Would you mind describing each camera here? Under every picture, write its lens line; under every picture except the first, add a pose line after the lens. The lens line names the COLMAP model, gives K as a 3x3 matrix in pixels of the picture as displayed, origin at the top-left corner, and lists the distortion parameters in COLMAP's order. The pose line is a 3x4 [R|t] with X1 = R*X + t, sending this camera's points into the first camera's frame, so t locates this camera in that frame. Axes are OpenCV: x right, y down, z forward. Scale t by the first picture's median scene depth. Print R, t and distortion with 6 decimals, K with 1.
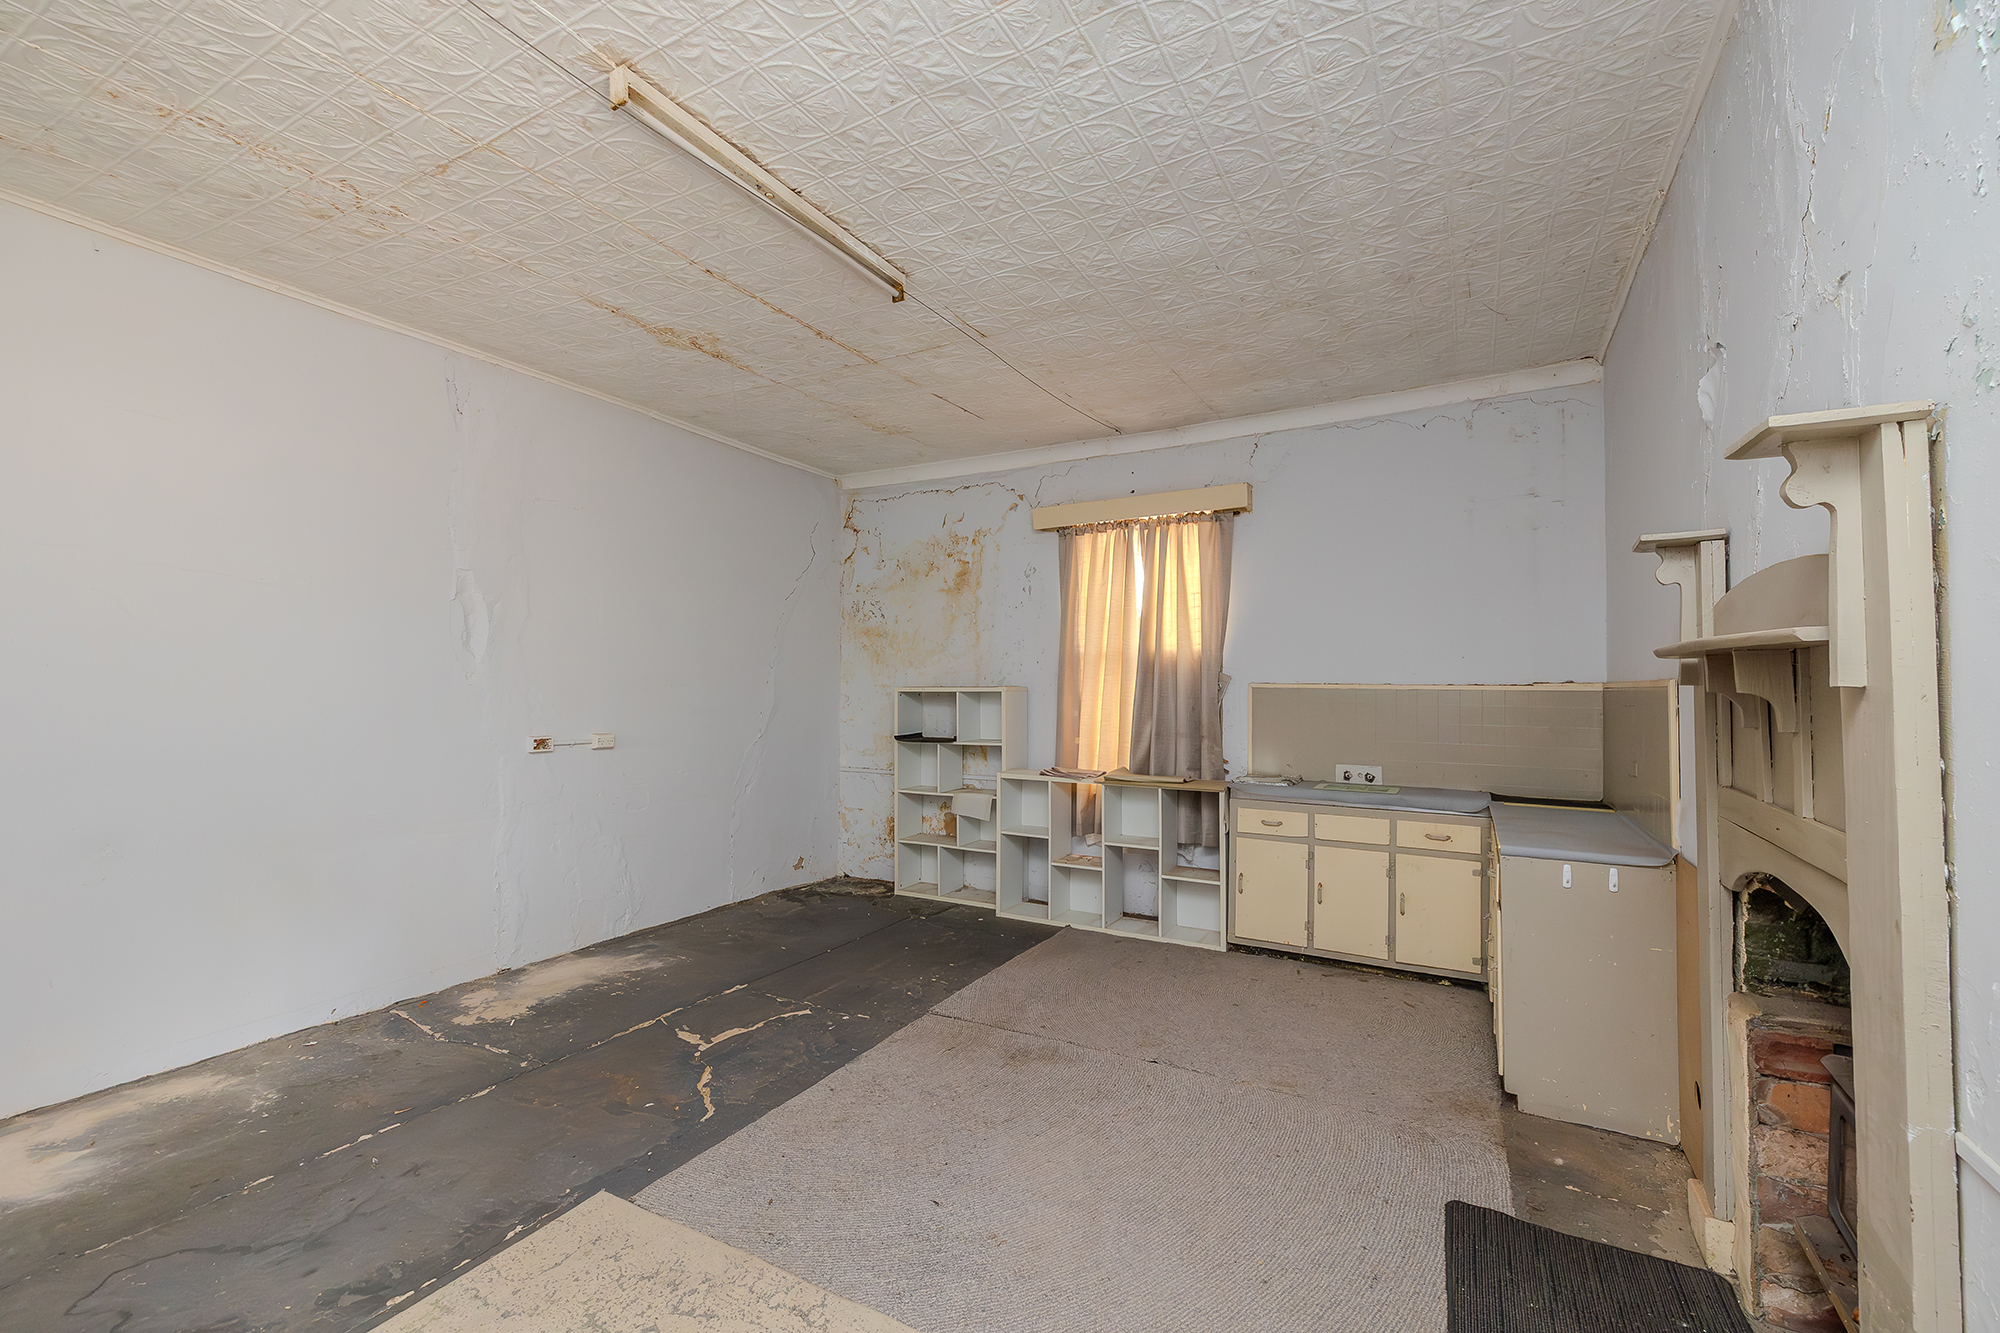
lens RADIAL K [[848.2, 0, 1007.6], [0, 848.2, 661.6], [0, 0, 1]] dist [-0.000639, 0.000359]
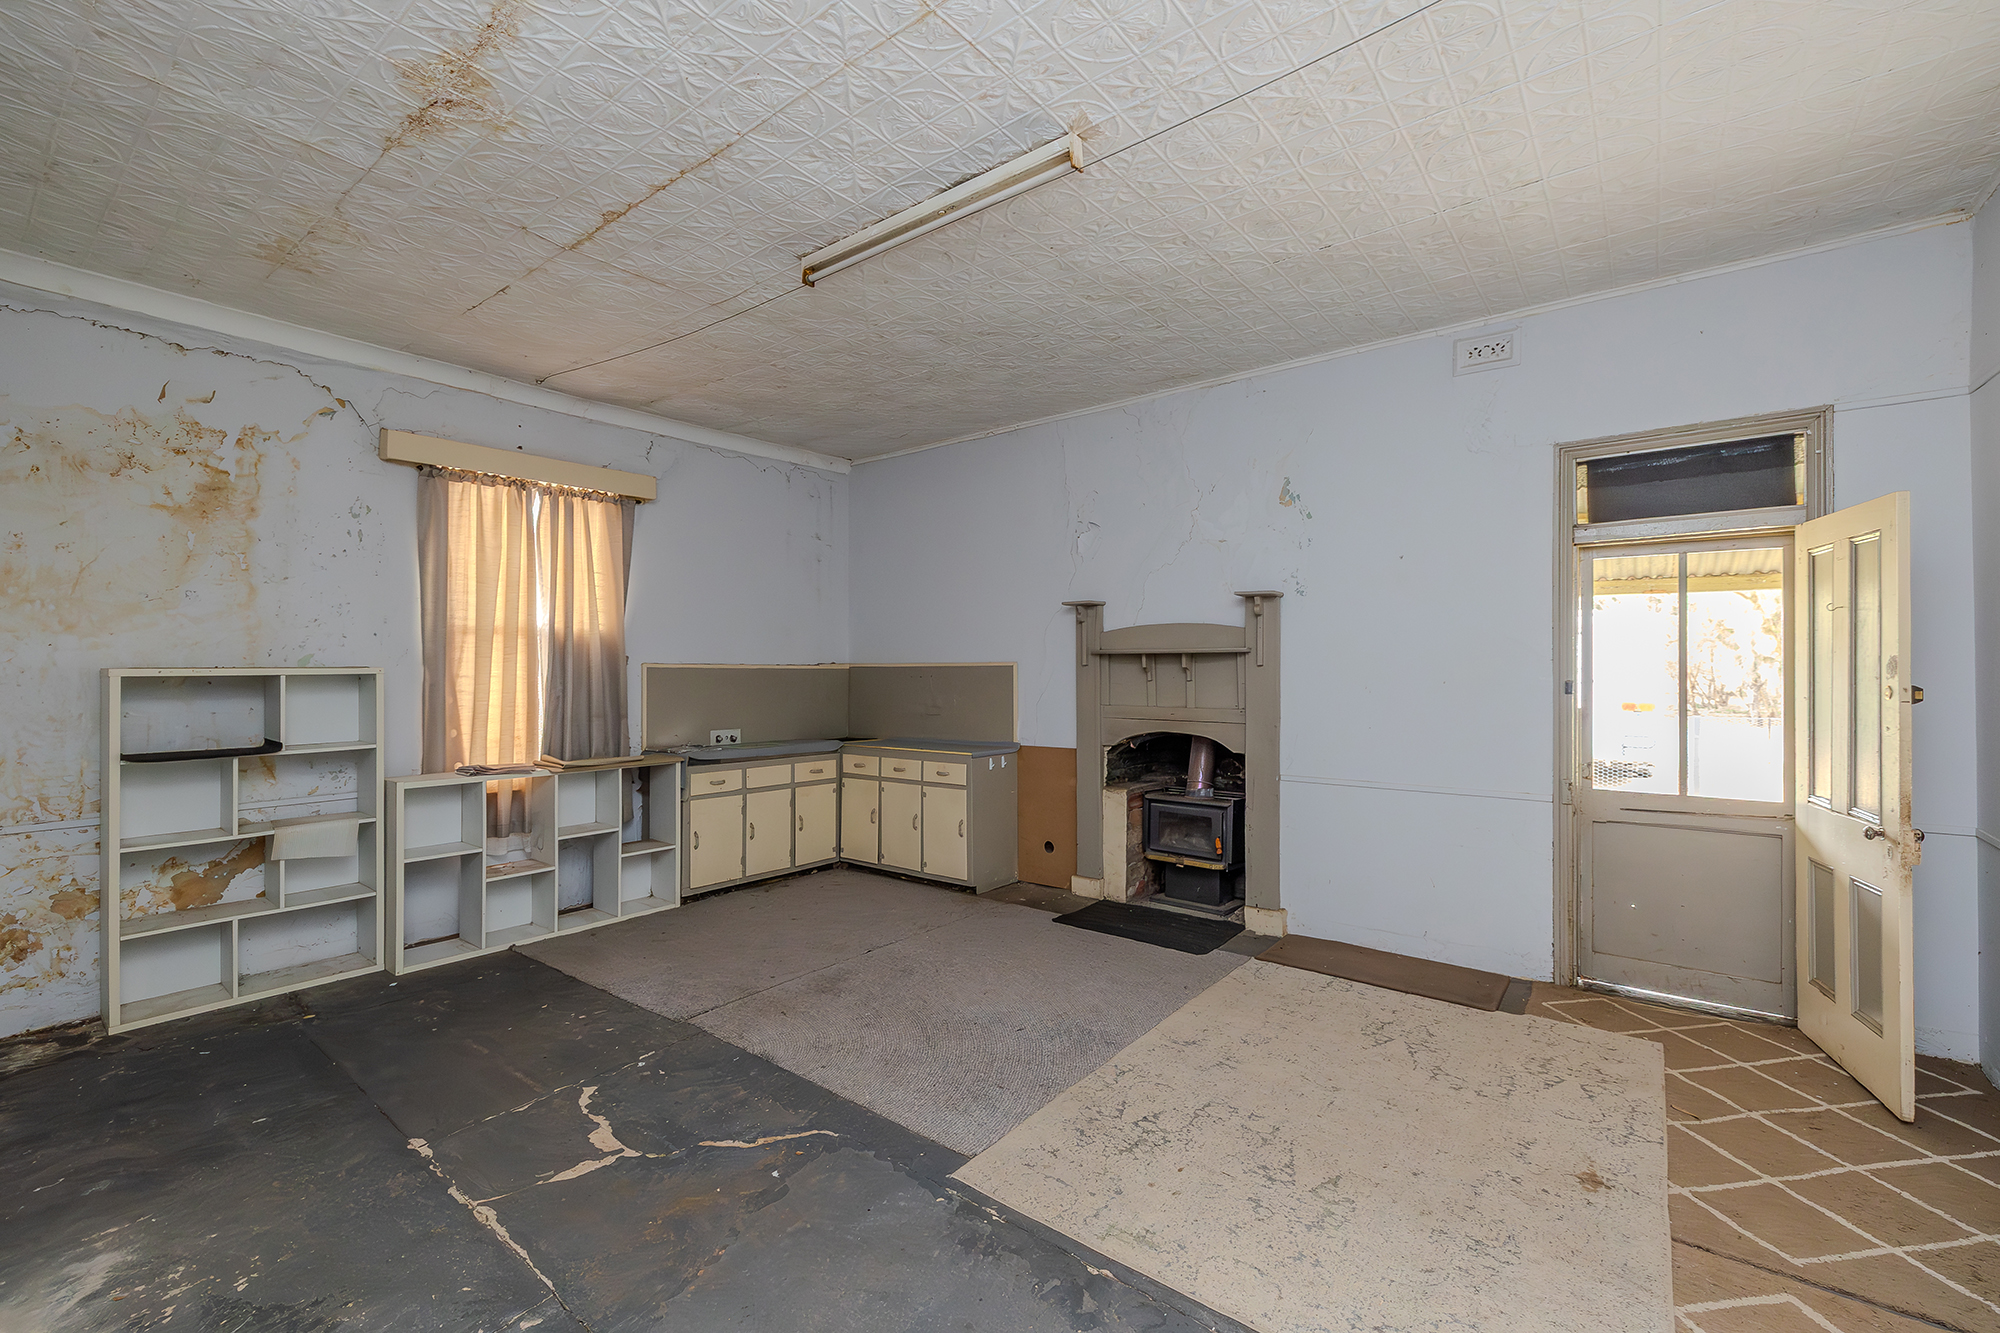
lens RADIAL K [[838.5, 0, 1003.8], [0, 838.5, 662.6], [0, 0, 1]] dist [0.001607, 0.000284]
pose [[0.153420, 0.003659, 0.988154, -0.736876], [-0.026432, 0.999651, 0.000402, 0.012555], [-0.987807, -0.026181, 0.153463, 0.412197]]
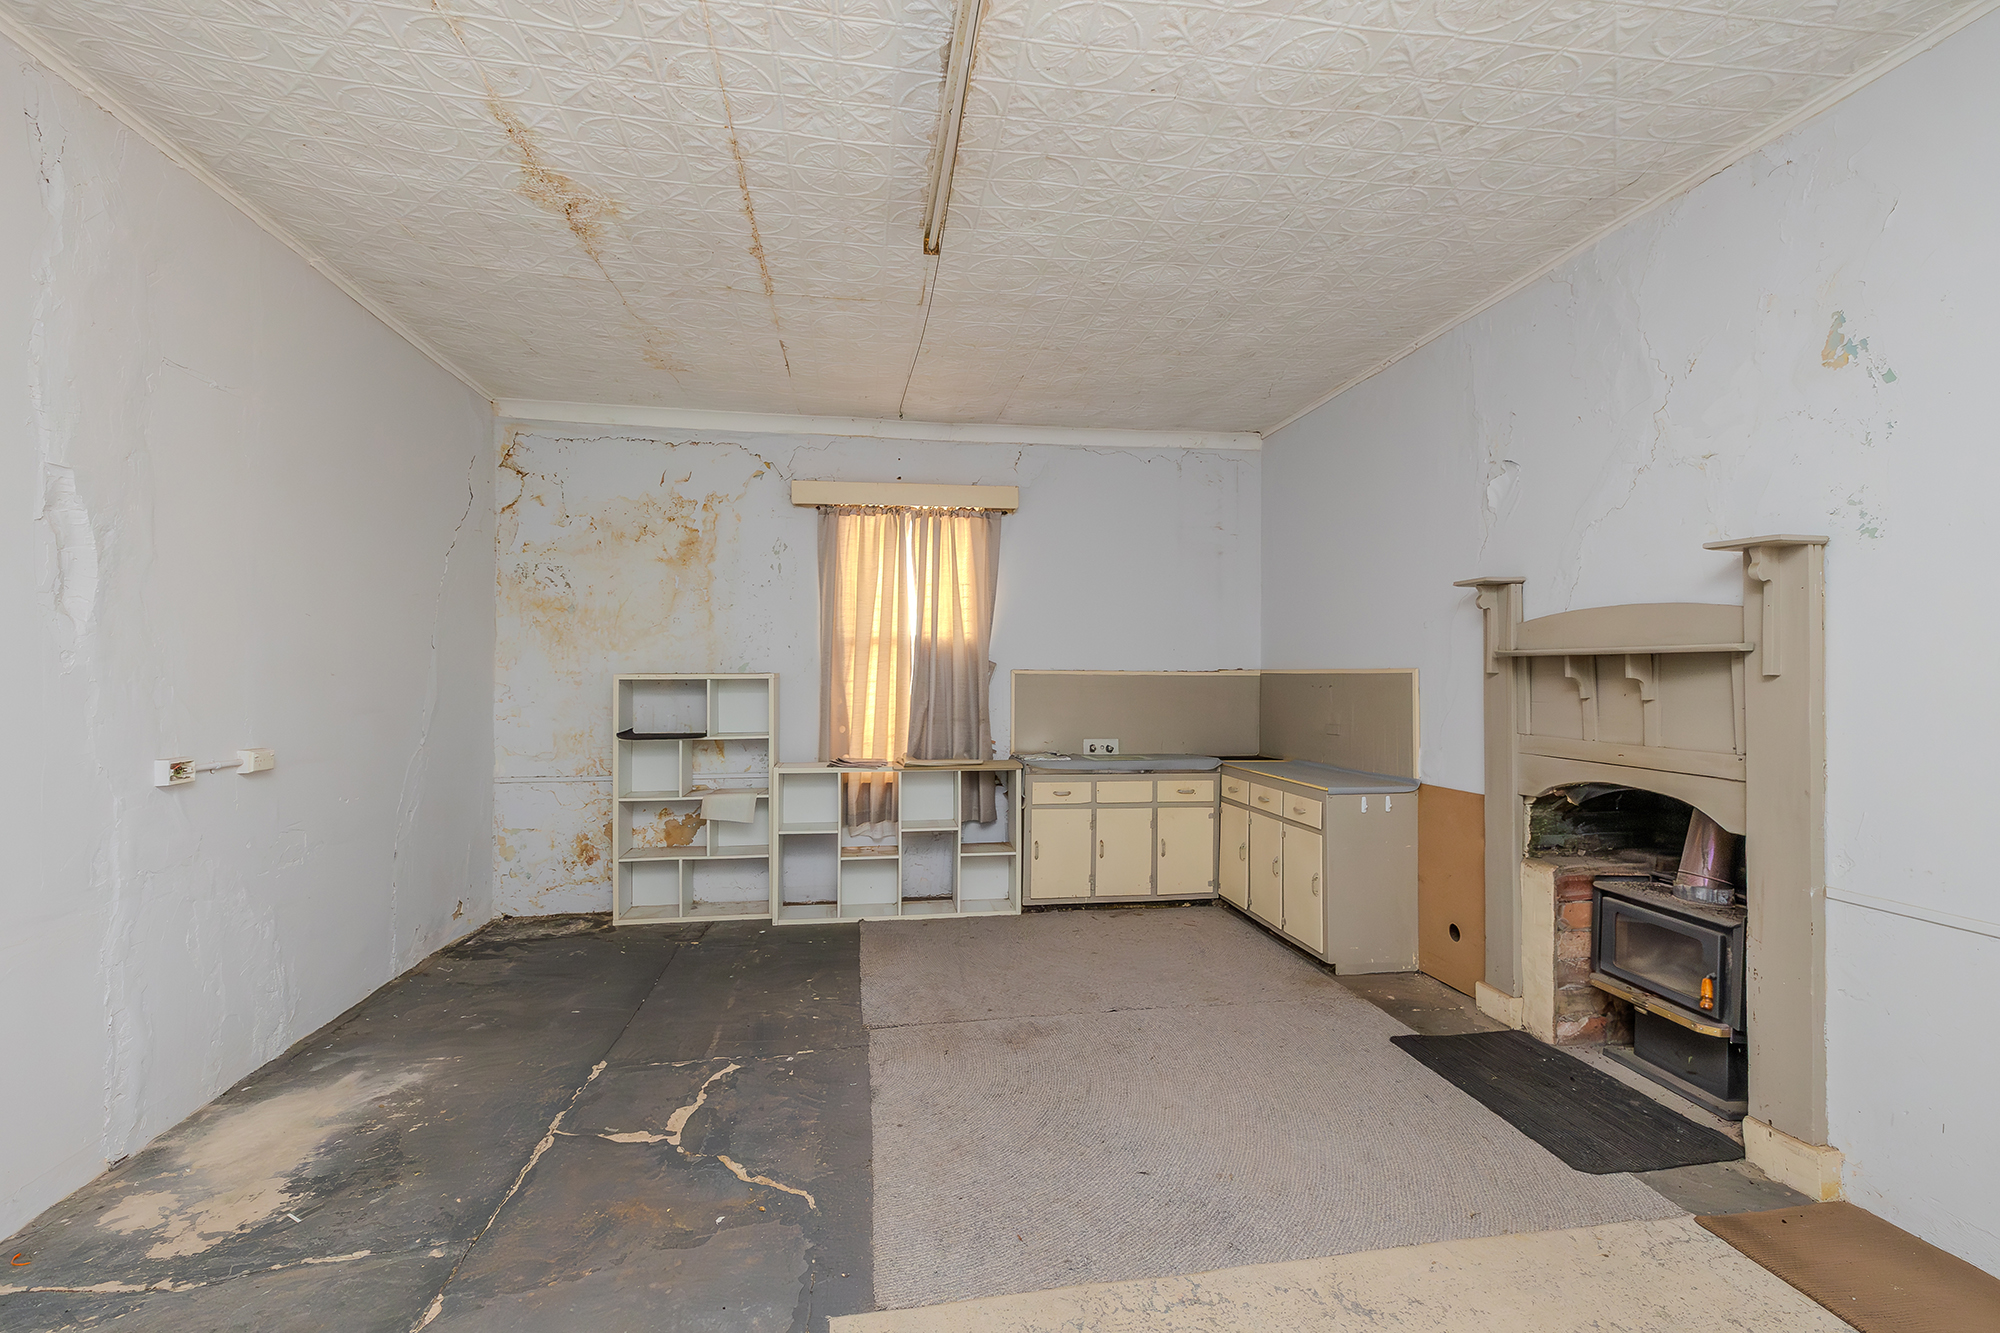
lens RADIAL K [[852.1, 0, 1006.3], [0, 852.1, 661.4], [0, 0, 1]] dist [-0.000121, 0.000171]
pose [[0.782870, 0.006451, 0.622151, -0.433447], [-0.017656, 0.999774, 0.011850, 0.001644], [-0.621934, -0.020262, 0.782807, 0.150187]]
